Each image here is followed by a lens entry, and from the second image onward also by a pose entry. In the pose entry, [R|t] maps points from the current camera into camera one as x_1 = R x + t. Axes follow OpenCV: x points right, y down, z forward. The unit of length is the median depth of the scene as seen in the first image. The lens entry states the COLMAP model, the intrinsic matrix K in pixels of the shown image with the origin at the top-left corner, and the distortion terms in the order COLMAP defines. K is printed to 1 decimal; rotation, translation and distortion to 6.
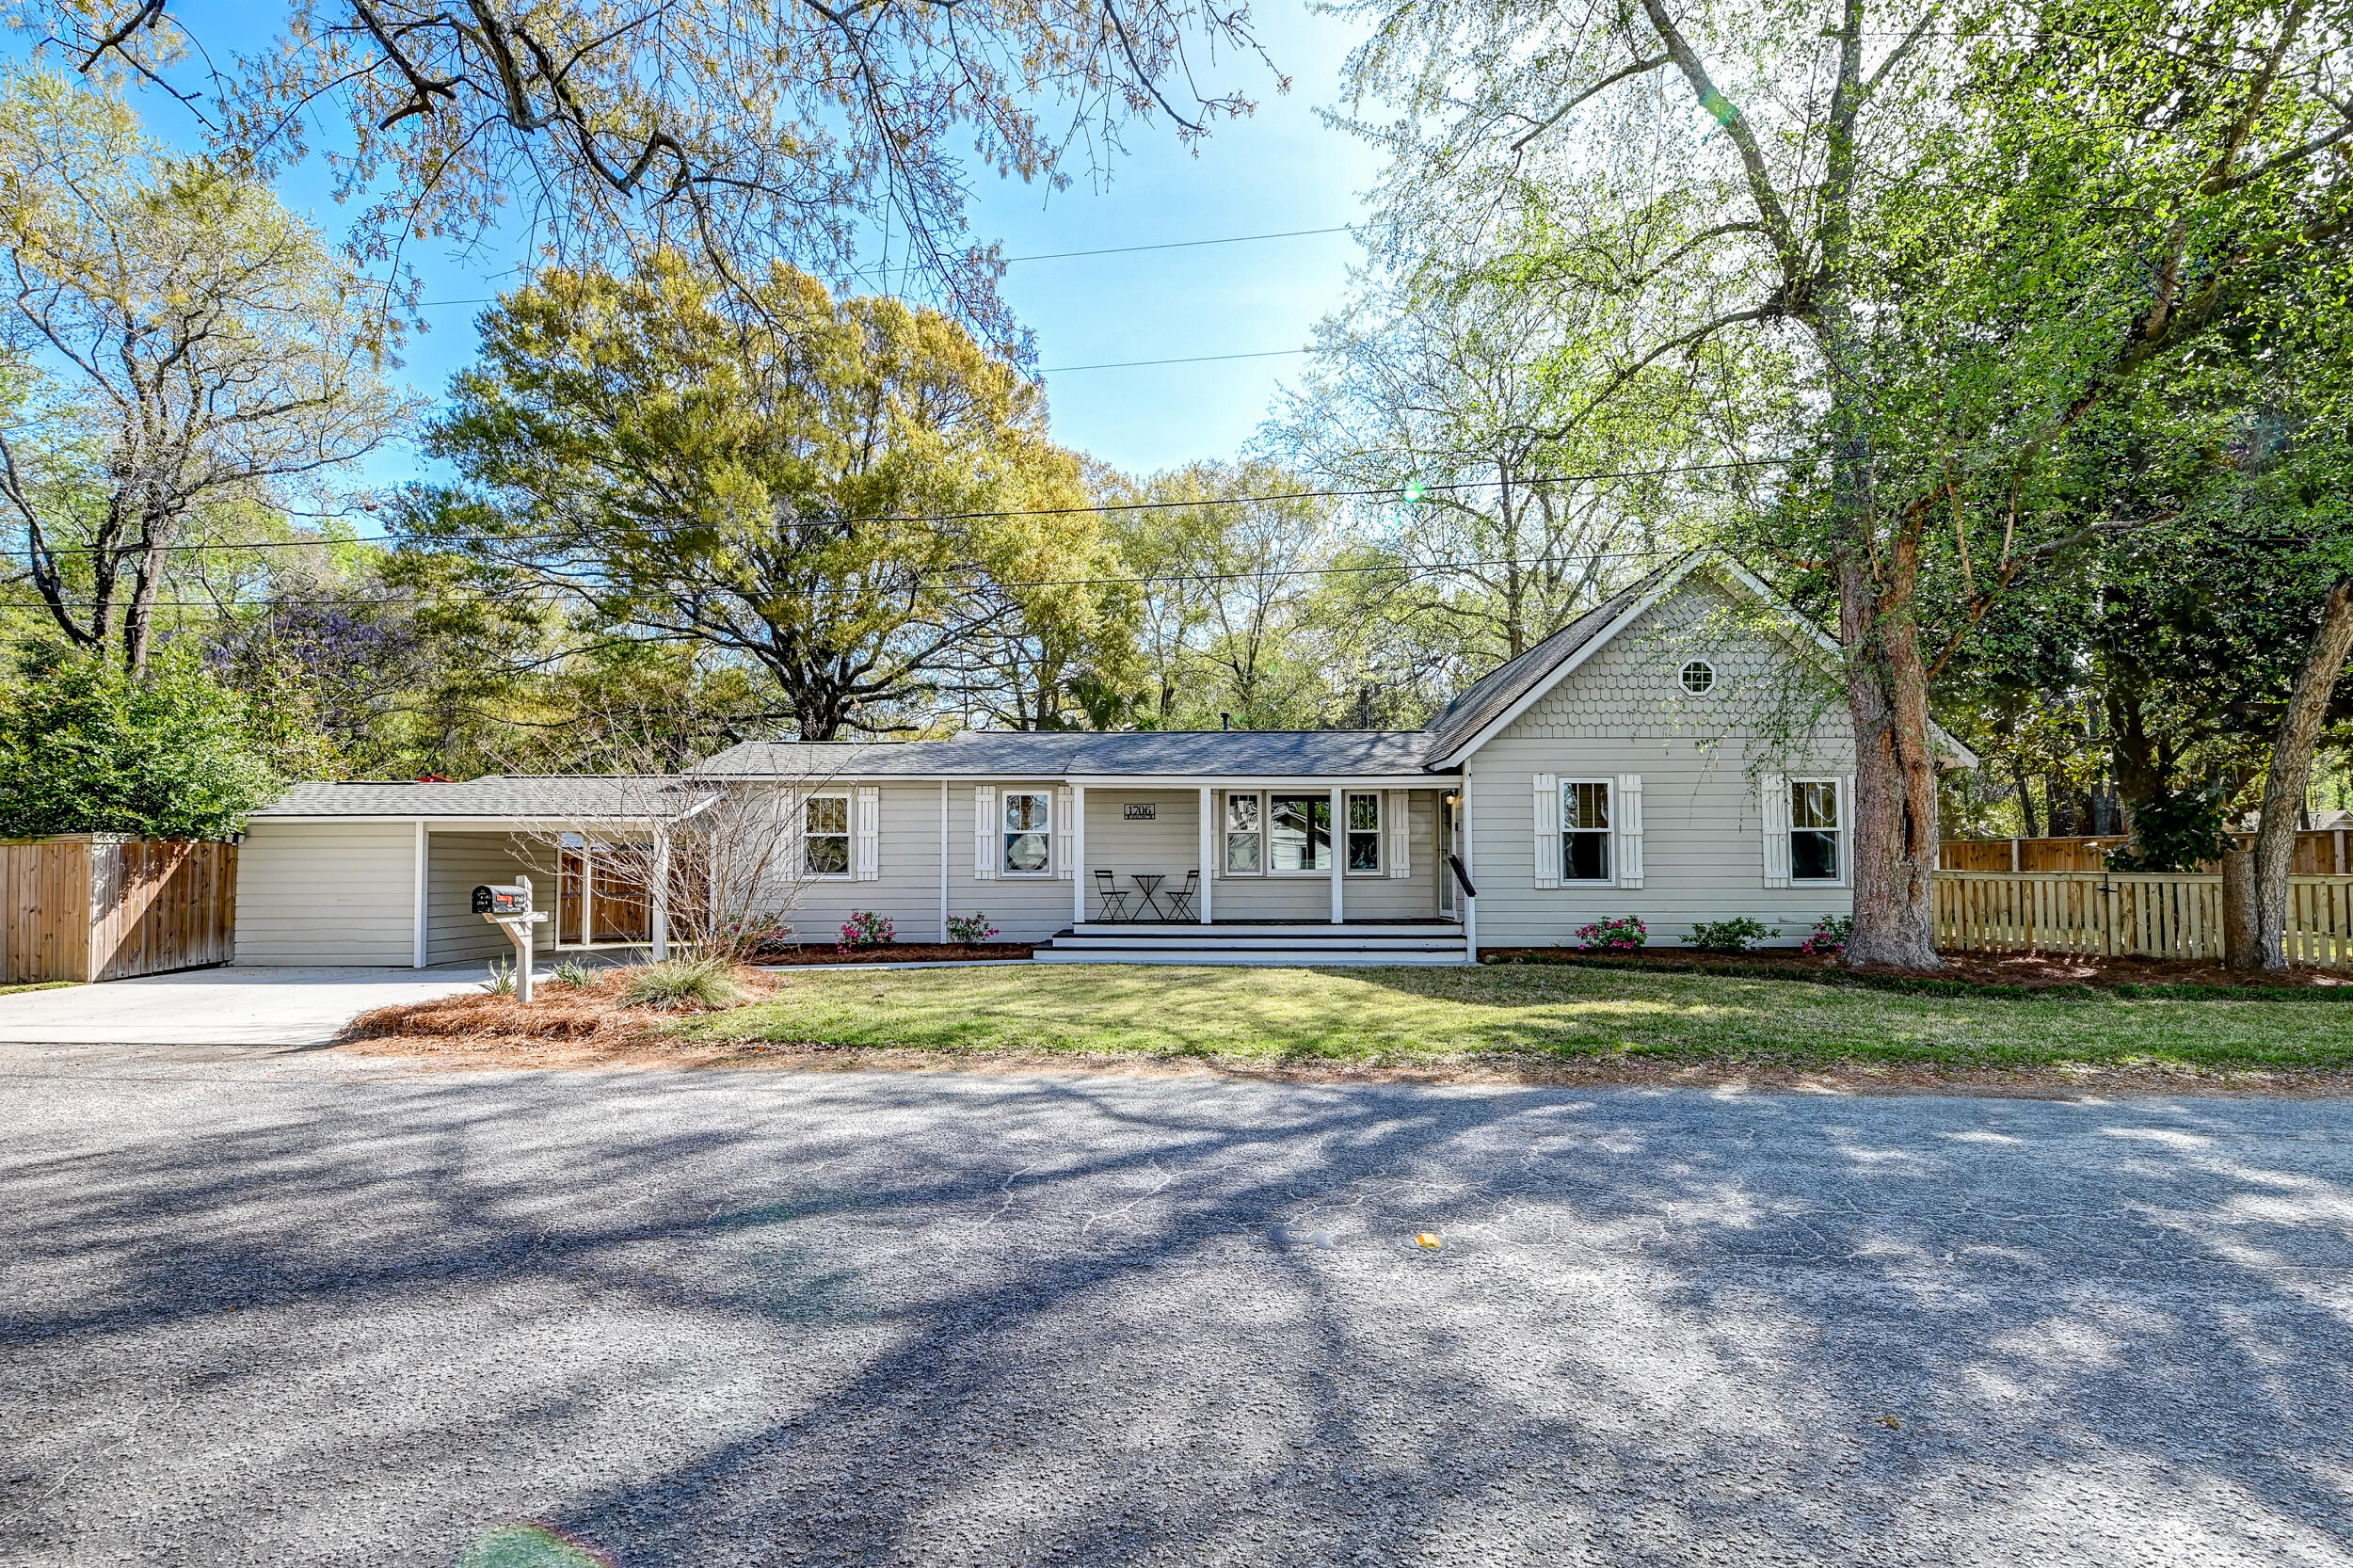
lens RADIAL K [[1078.0, 0, 1173.1], [0, 1078.0, 757.8], [0, 0, 1]] dist [-0.000064, 0.000118]
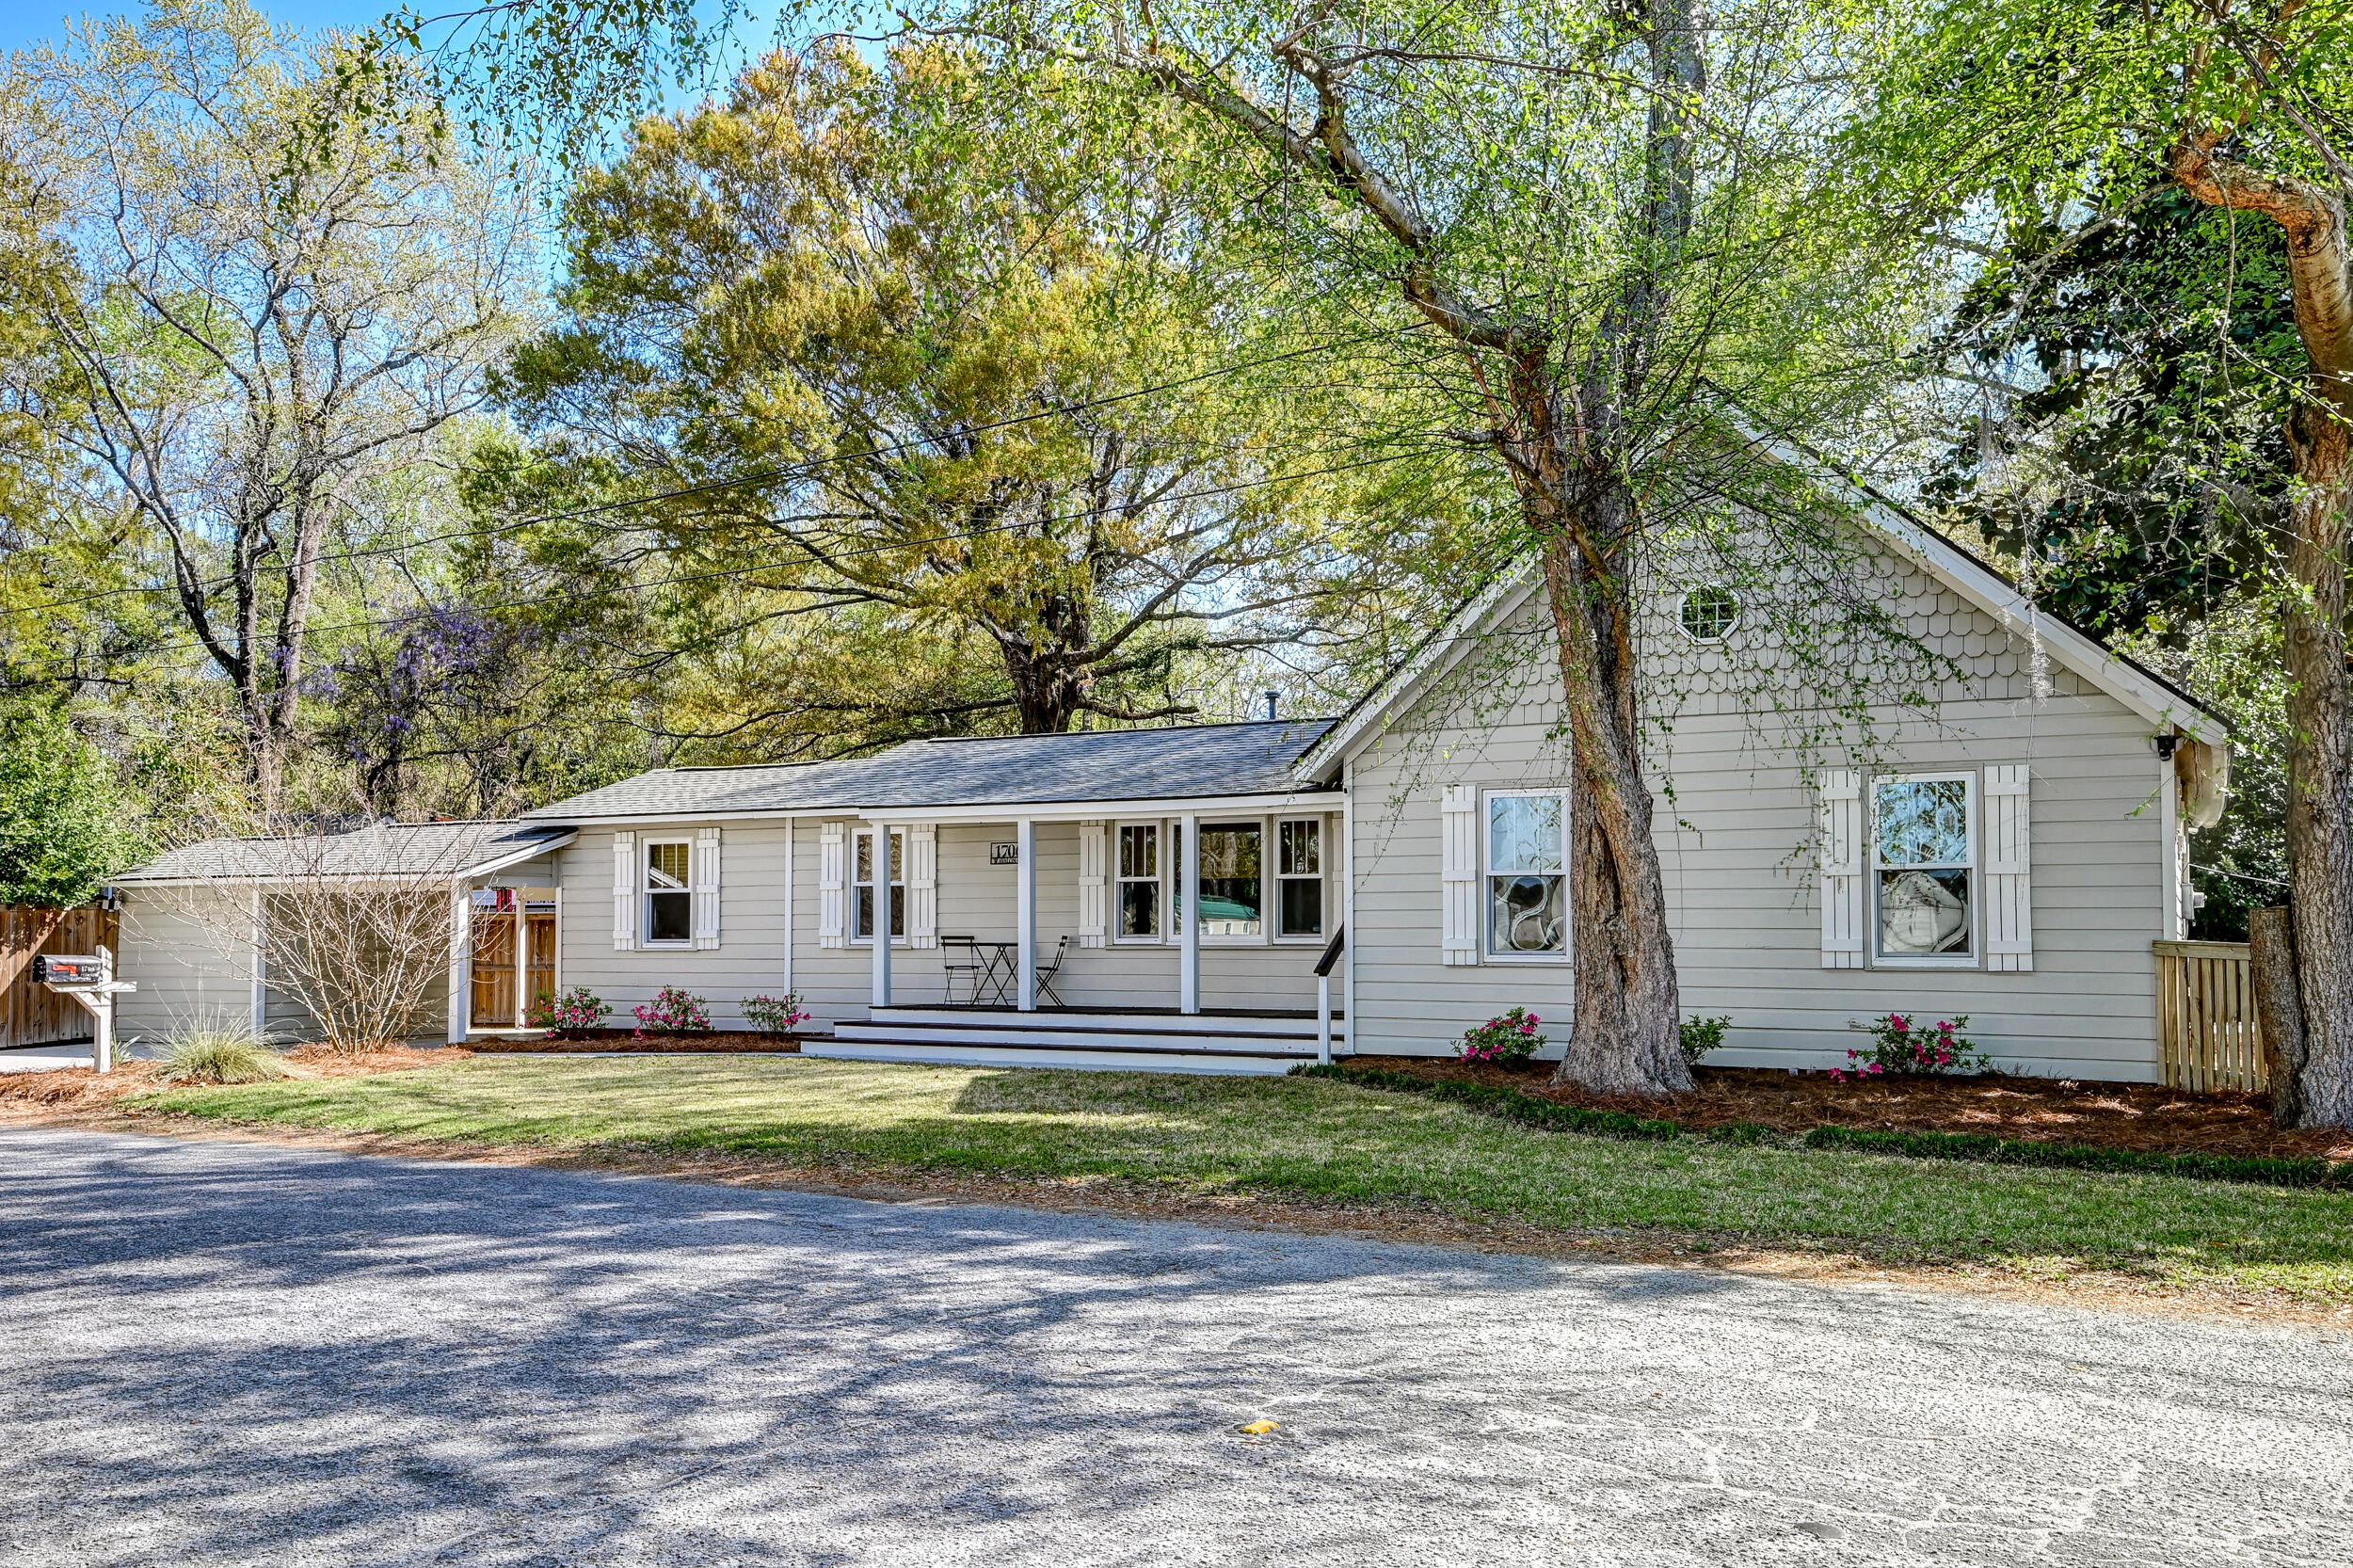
lens RADIAL K [[2010.2, 0, 1176.5], [0, 2010.2, 784.0], [0, 0, 1]] dist [0.088201, 0.013921]
pose [[0.877142, -0.035319, -0.478930, 0.646102], [0.049065, 0.998664, 0.016214, -0.010412], [0.477718, -0.037720, 0.877703, -0.095539]]
